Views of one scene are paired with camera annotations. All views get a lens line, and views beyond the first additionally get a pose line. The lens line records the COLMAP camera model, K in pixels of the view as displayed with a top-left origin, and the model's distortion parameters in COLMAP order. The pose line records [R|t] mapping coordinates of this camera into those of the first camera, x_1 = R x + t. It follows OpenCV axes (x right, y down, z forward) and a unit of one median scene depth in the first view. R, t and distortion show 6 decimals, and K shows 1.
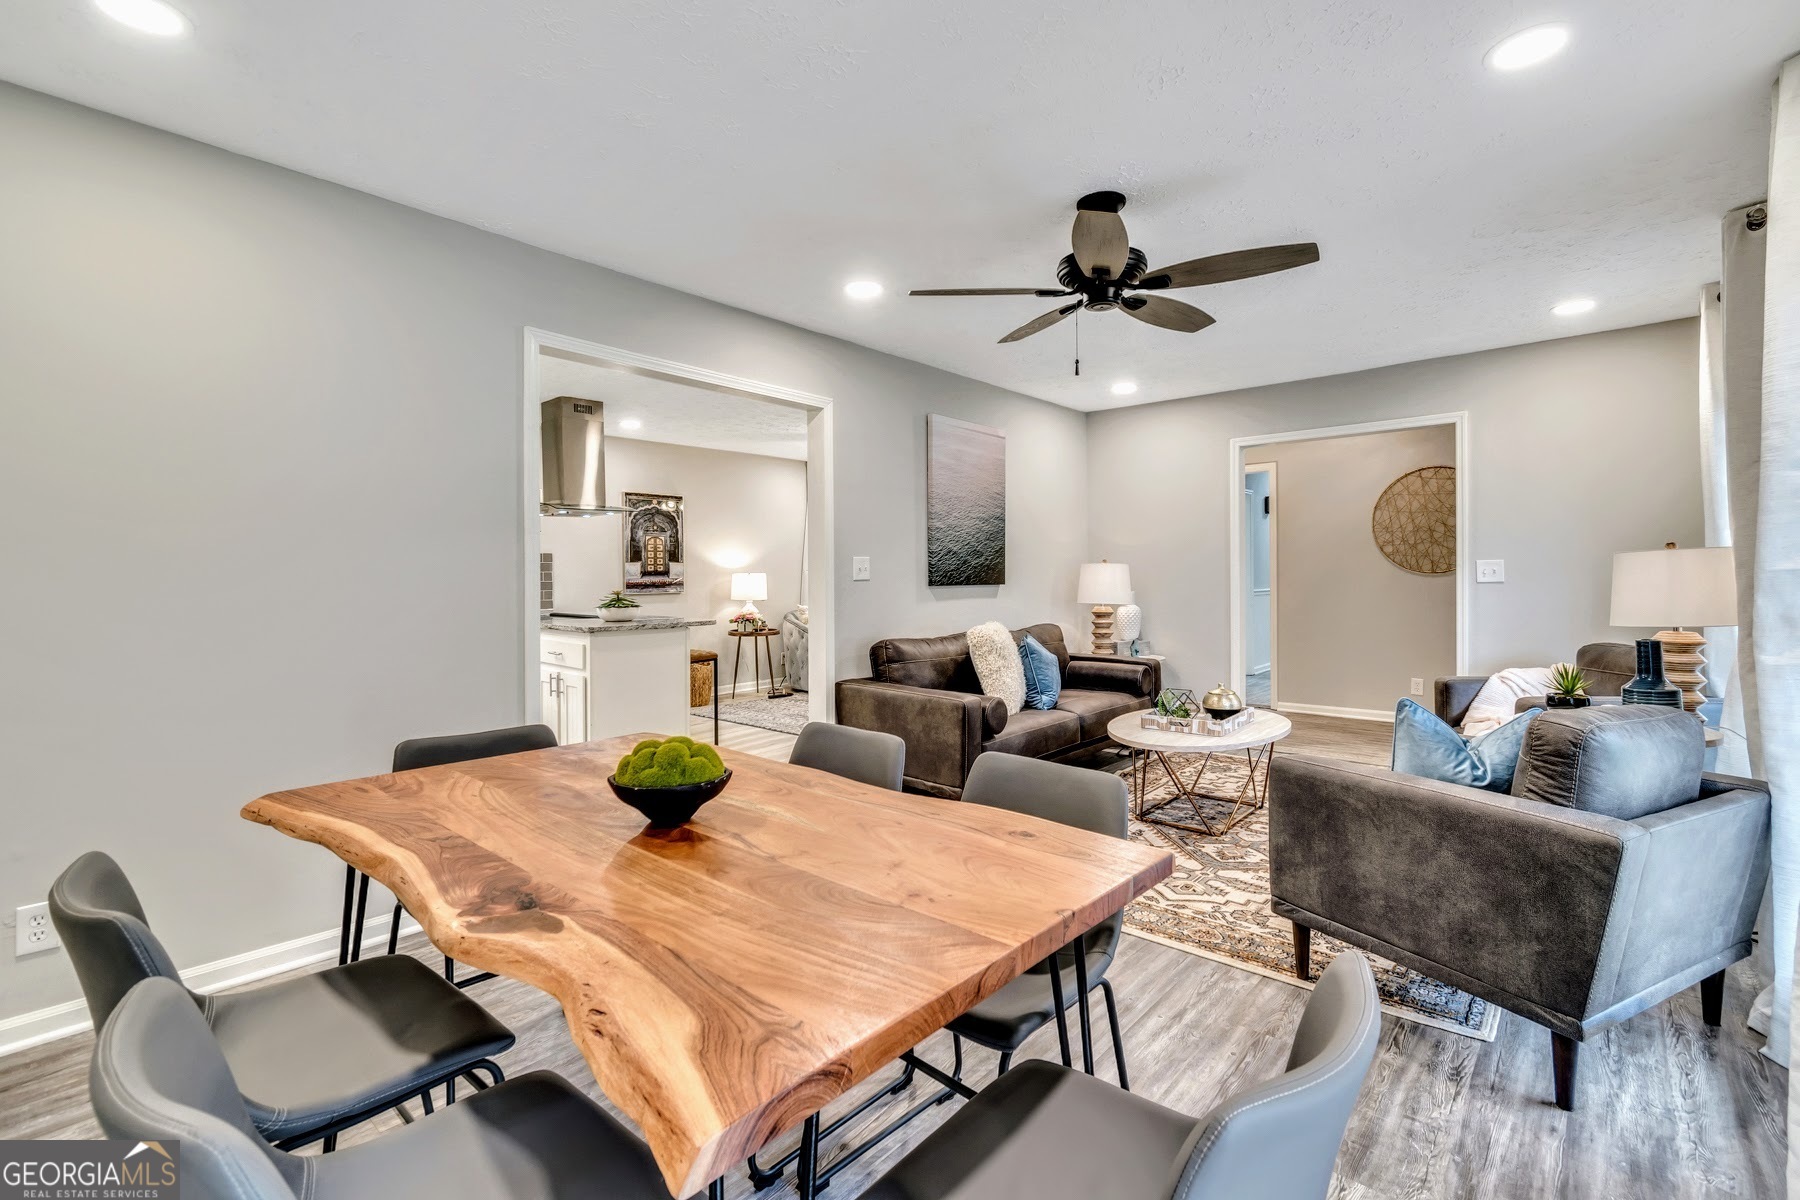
lens RADIAL K [[780.2, 0, 869.0], [0, 780.2, 575.8], [0, 0, 1]] dist [0.000949, 0.000136]
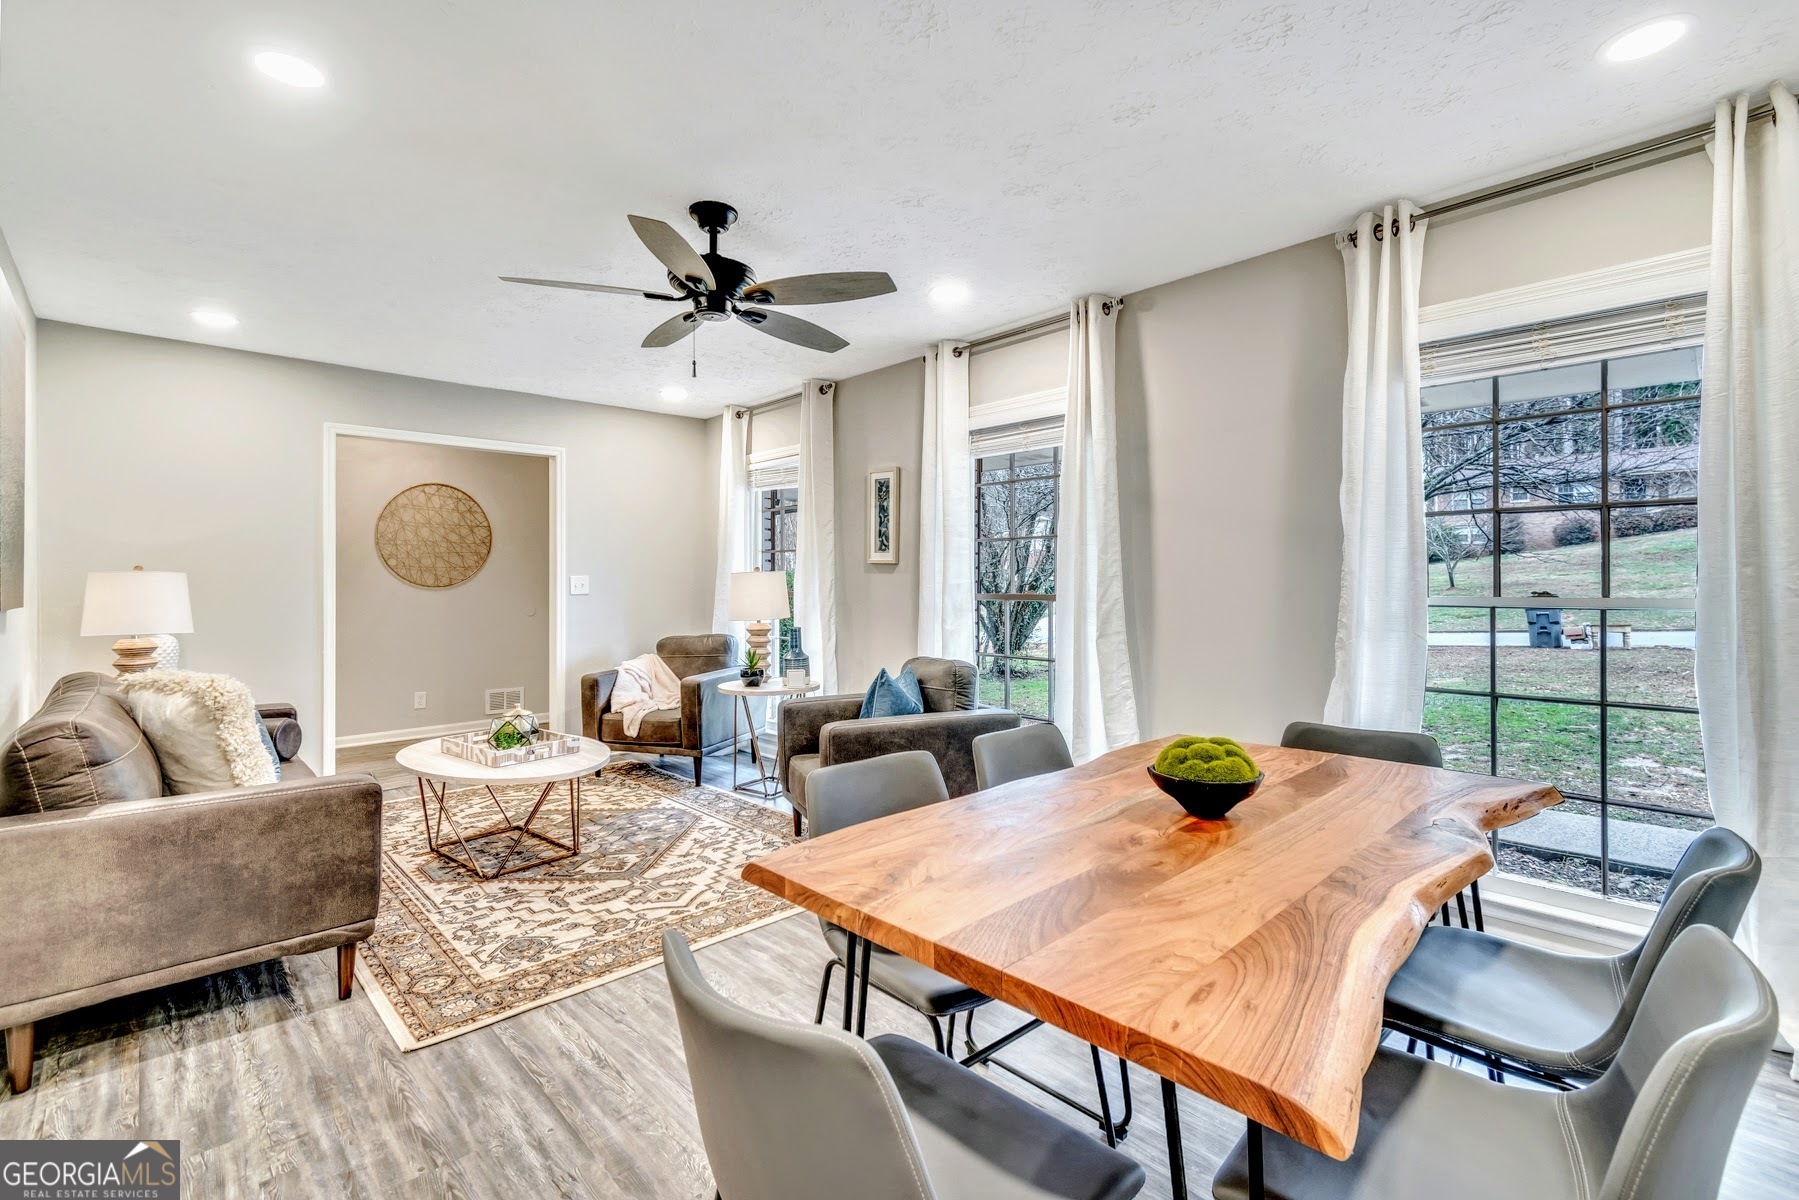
lens RADIAL K [[836.9, 0, 901.0], [0, 836.9, 579.1], [0, 0, 1]] dist [0.000207, 0.000026]
pose [[0.058004, 0.009922, 0.998267, -0.523579], [0.006135, 0.999928, -0.010295, 0.001738], [-0.998298, 0.006721, 0.057939, 0.494564]]
